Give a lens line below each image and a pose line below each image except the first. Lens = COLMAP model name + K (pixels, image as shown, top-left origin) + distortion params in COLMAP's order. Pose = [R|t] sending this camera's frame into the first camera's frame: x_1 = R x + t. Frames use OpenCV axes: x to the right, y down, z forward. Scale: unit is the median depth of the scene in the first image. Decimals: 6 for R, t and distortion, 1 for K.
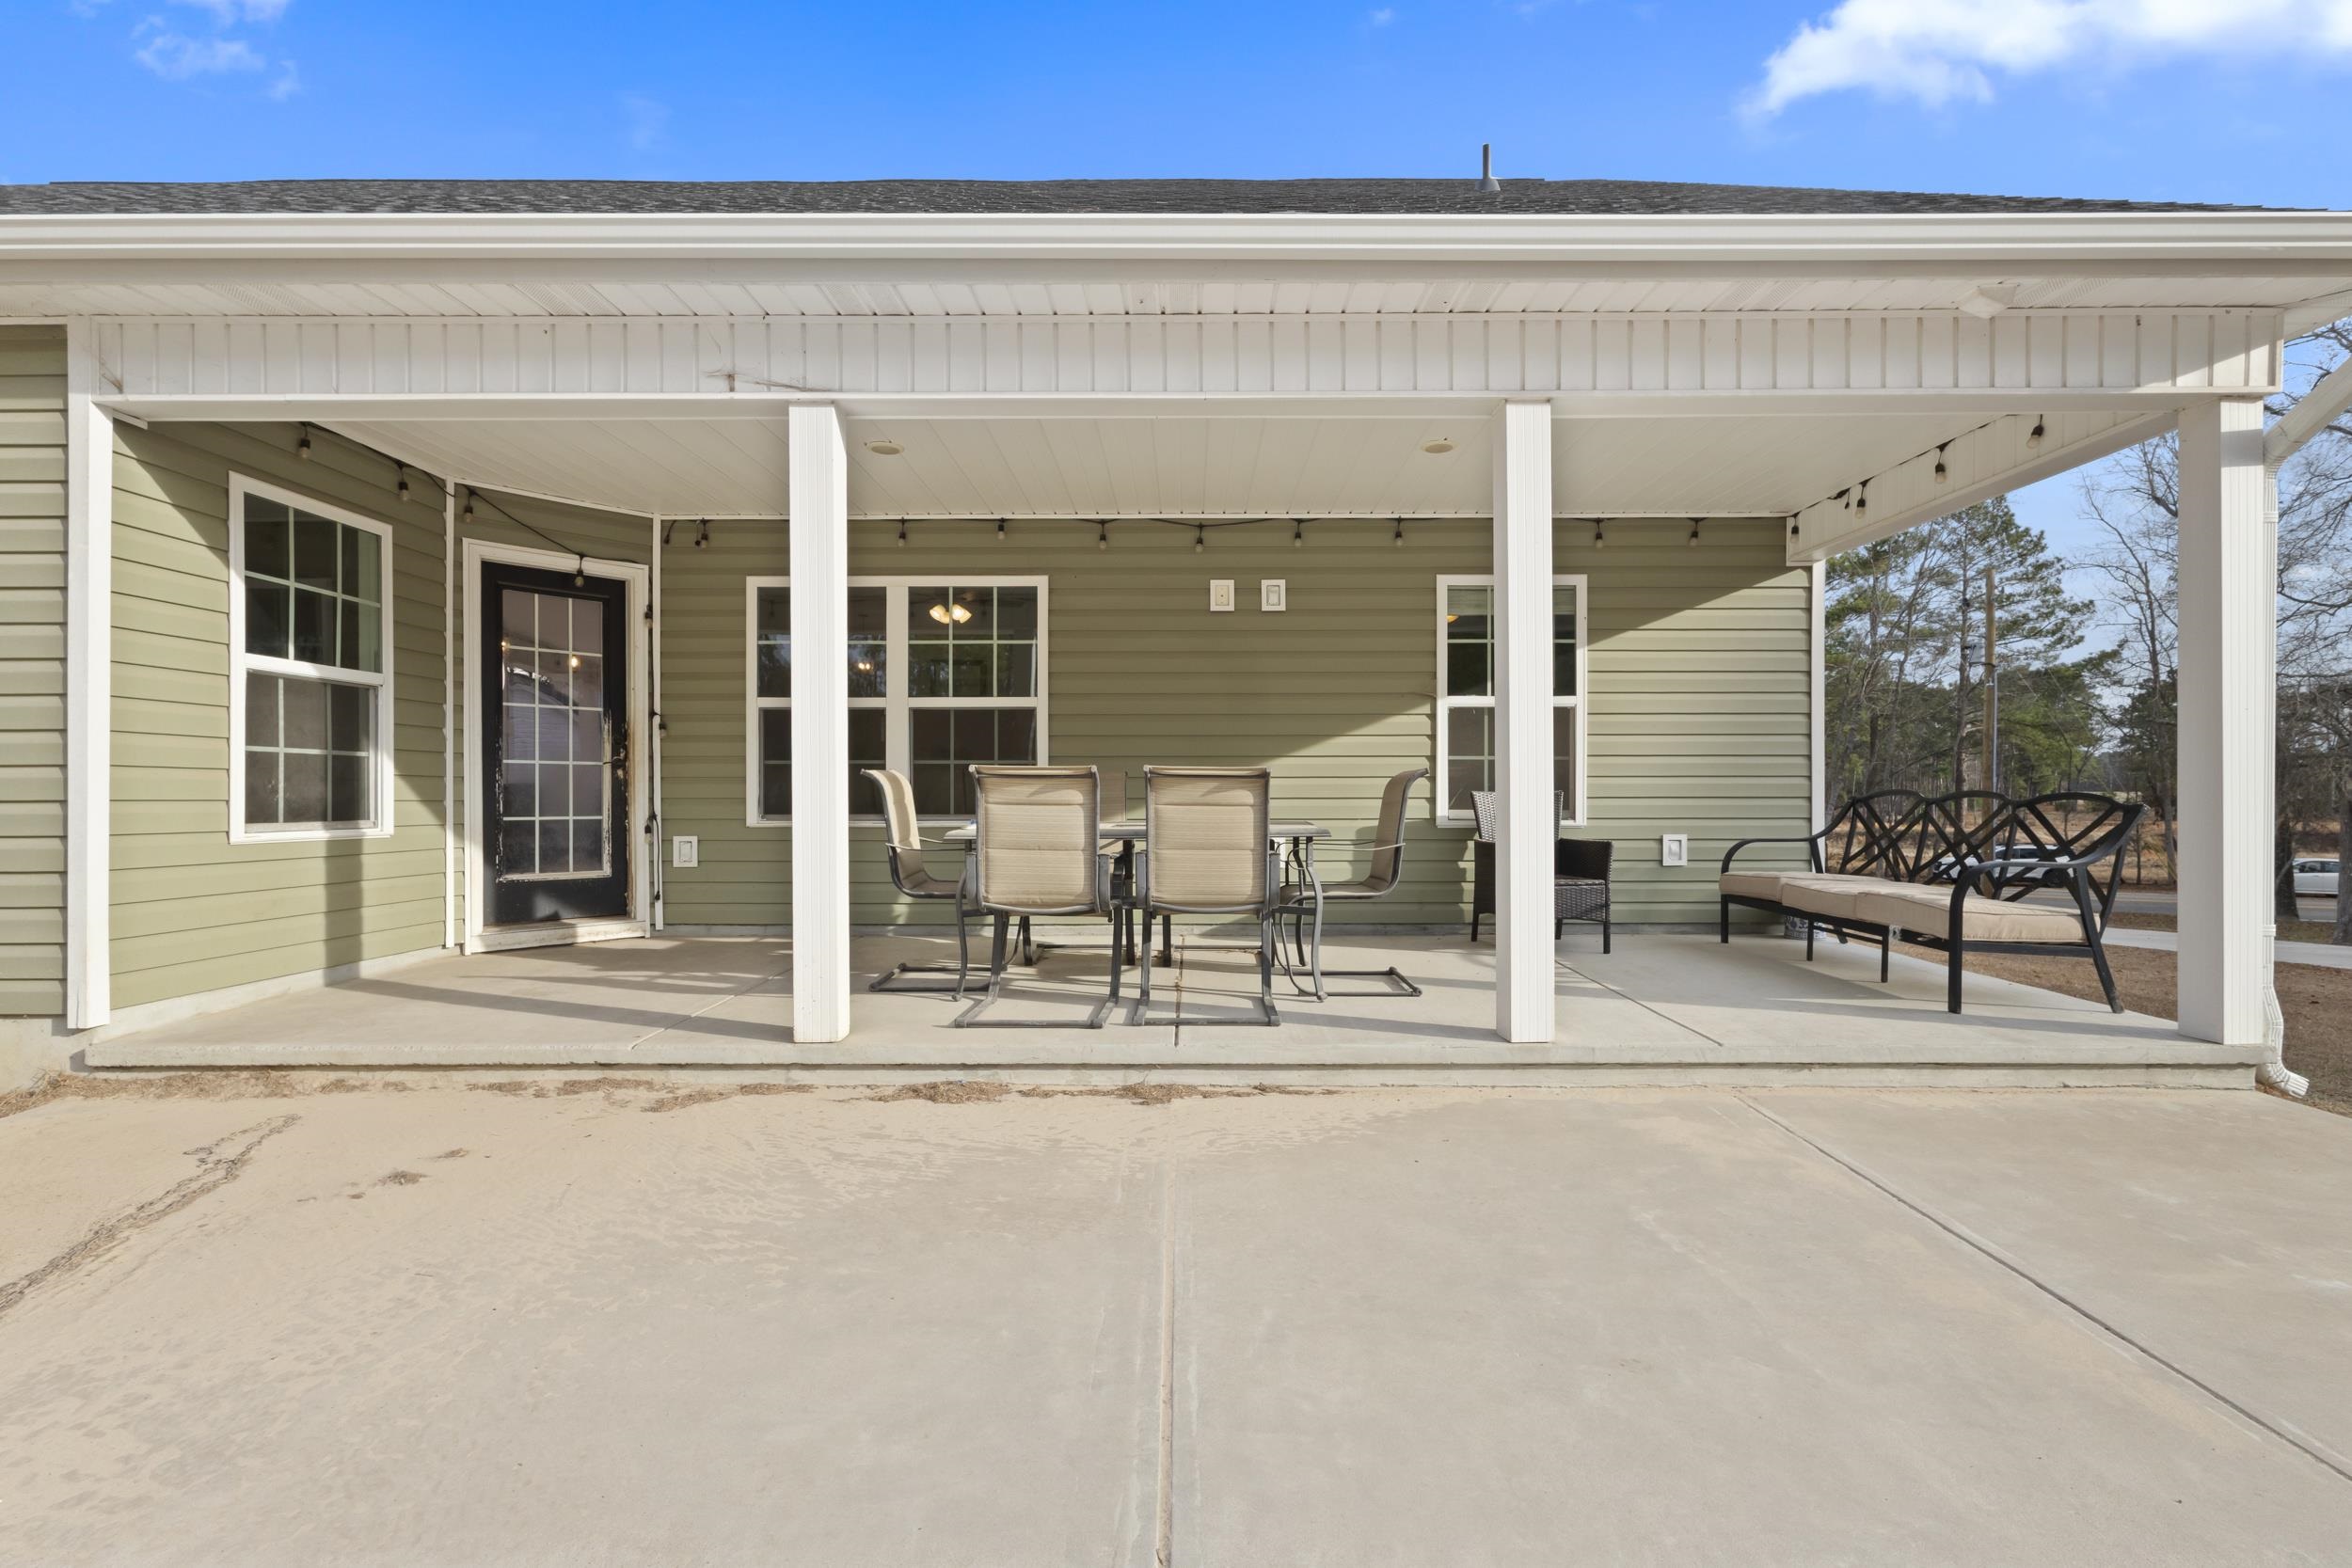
lens RADIAL K [[1084.5, 0, 1188.6], [0, 1084.5, 793.1], [0, 0, 1]] dist [-0.010157, 0.002643]
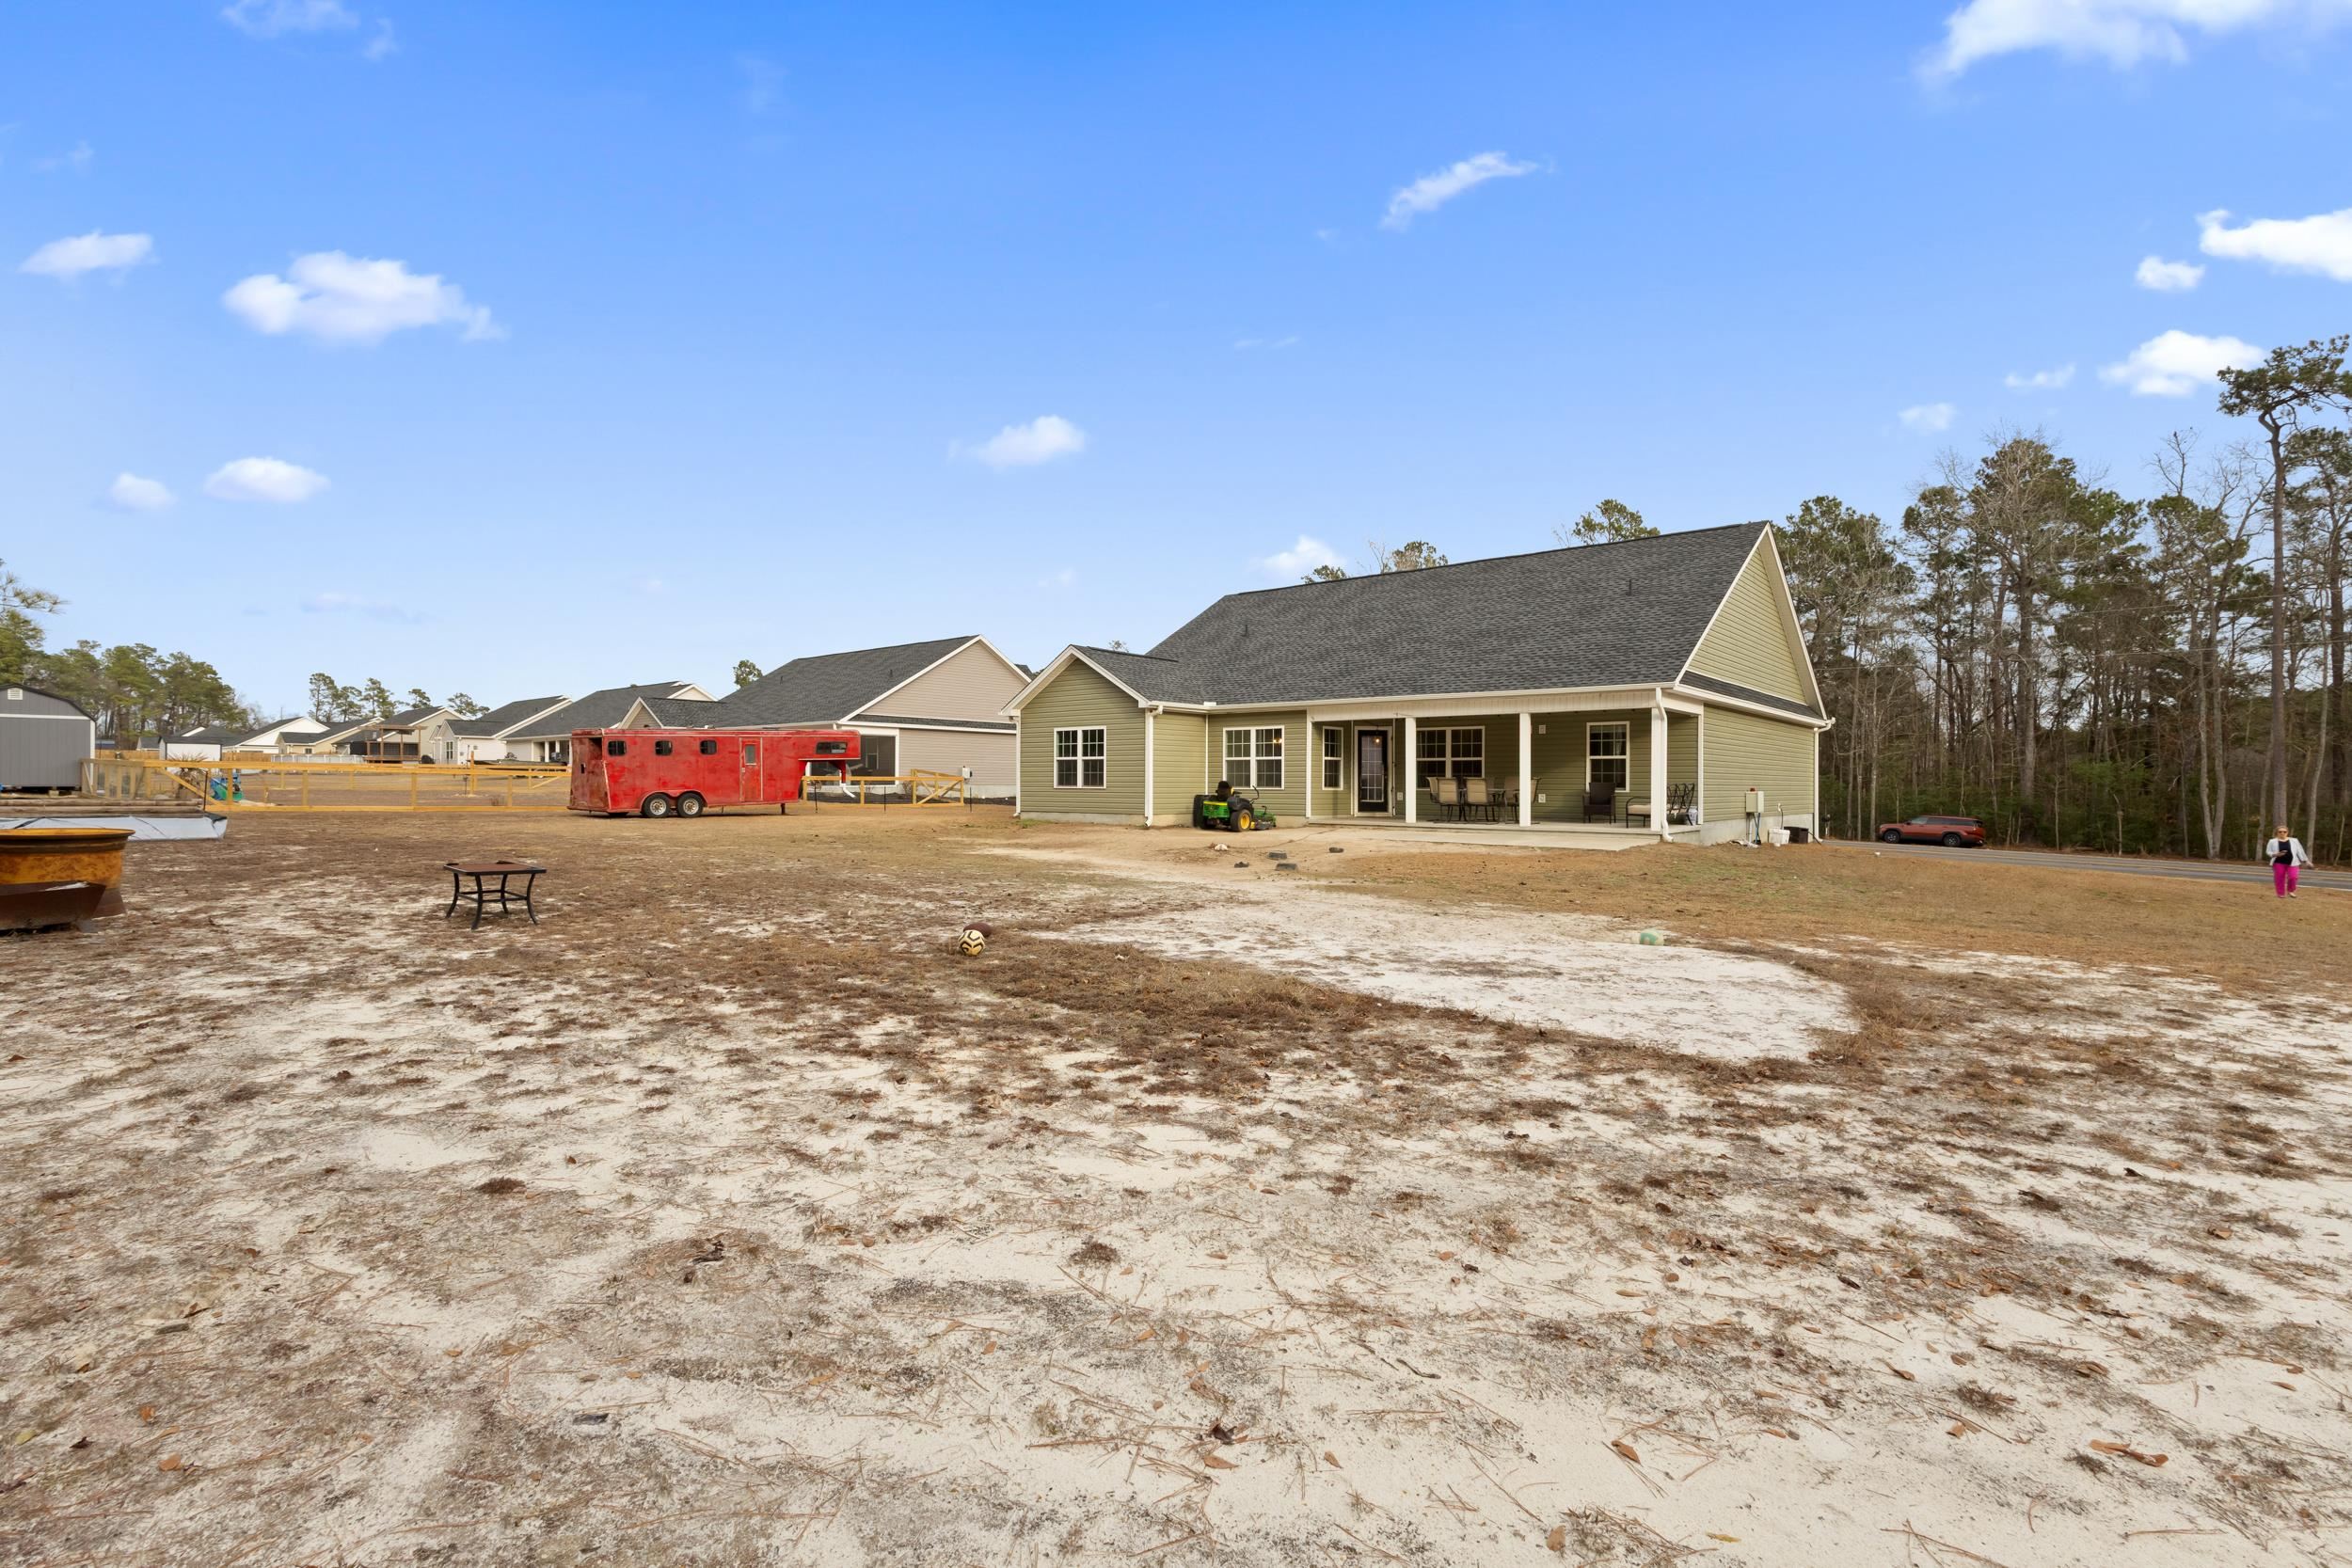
lens RADIAL K [[1084.5, 0, 1180.3], [0, 1084.5, 793.2], [0, 0, 1]] dist [-0.010157, 0.002643]
pose [[0.756856, -0.001126, -0.653580, 2.034858], [-0.004068, 0.999971, -0.006433, 0.092140], [0.653569, 0.007527, 0.756830, -3.392911]]
